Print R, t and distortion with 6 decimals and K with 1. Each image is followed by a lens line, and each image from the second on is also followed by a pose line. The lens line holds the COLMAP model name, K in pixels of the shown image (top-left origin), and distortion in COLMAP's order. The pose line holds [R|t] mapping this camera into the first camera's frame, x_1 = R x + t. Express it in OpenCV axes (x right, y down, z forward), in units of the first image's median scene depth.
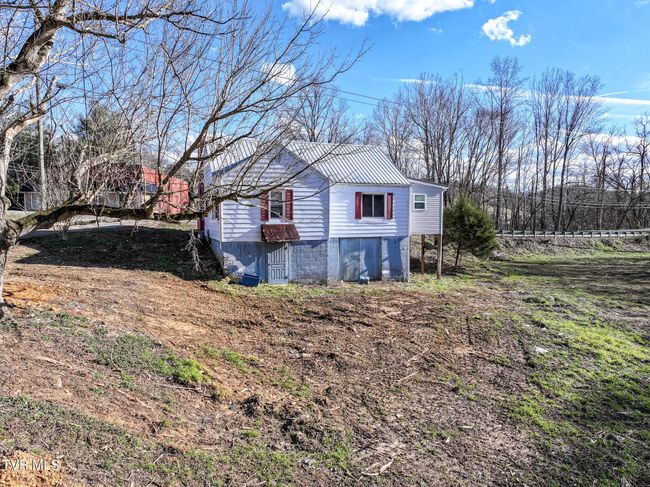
lens RADIAL K [[469.6, 0, 325.0], [0, 469.6, 243.5], [0, 0, 1]] dist [0.030567, 0.007043]
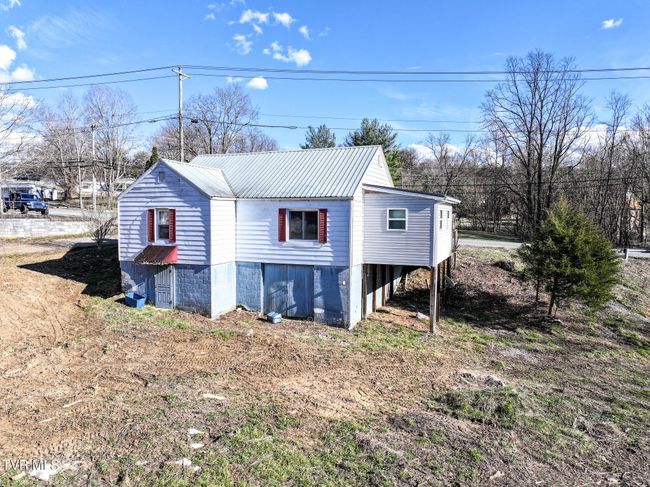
lens RADIAL K [[469.6, 0, 325.0], [0, 469.6, 243.5], [0, 0, 1]] dist [0.030567, 0.007043]
pose [[0.720431, 0.044719, -0.692083, 0.690130], [-0.046385, 0.998791, 0.016252, -0.065530], [0.691974, 0.020394, 0.721635, 0.461688]]
